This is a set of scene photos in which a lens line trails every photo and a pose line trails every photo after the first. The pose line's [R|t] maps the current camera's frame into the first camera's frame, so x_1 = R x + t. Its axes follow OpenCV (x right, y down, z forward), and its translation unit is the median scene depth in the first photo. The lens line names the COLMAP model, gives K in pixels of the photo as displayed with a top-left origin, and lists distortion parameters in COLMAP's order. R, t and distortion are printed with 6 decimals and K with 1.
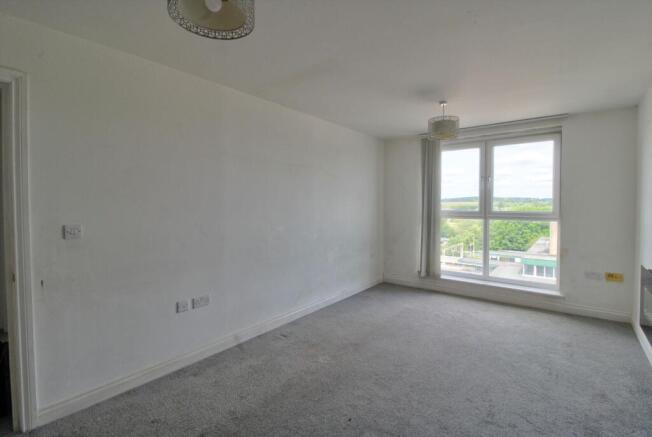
lens RADIAL K [[308.6, 0, 325.9], [0, 308.6, 207.2], [0, 0, 1]] dist [-0.005667, -0.001179]
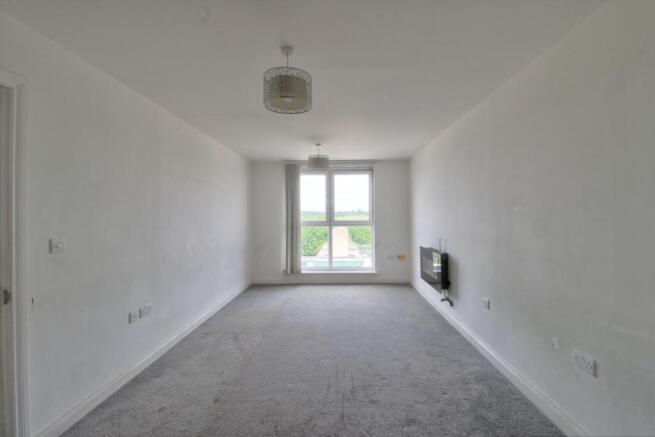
lens RADIAL K [[310.0, 0, 327.4], [0, 310.0, 207.2], [0, 0, 1]] dist [-0.005667, -0.001179]
pose [[0.807551, 0.009157, 0.589727, -0.359703], [0.016546, 0.999134, -0.038172, 0.005133], [-0.589566, 0.040584, 0.806700, -0.146604]]
